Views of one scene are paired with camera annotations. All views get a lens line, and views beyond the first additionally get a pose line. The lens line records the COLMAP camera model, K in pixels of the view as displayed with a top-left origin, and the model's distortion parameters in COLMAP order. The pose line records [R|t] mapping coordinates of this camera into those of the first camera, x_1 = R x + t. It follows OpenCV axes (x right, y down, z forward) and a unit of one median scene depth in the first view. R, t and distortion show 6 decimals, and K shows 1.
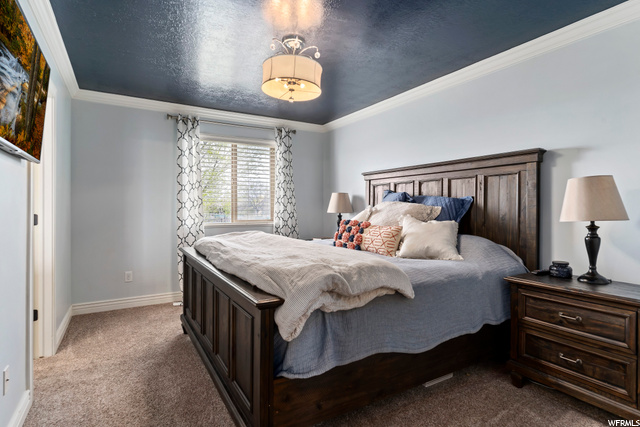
lens RADIAL K [[330.6, 0, 320.6], [0, 330.6, 211.5], [0, 0, 1]] dist [-0.002803, -0.000444]
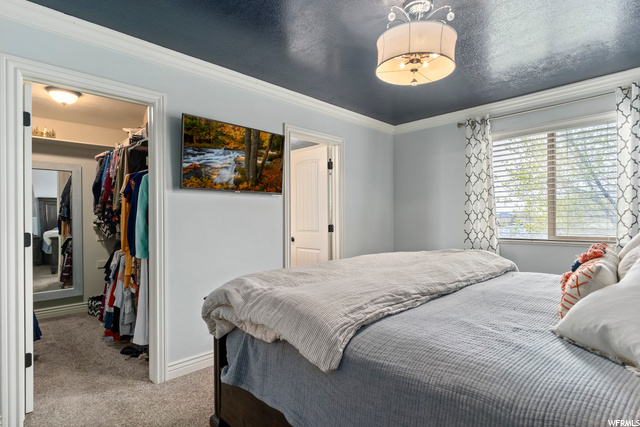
lens RADIAL K [[330.6, 0, 320.8], [0, 330.6, 215.9], [0, 0, 1]] dist [-0.002803, -0.000444]
pose [[0.199523, -0.004561, -0.979882, 0.396864], [-0.002586, 0.999983, -0.005182, -0.016118], [0.979890, 0.003568, 0.199508, 0.399234]]
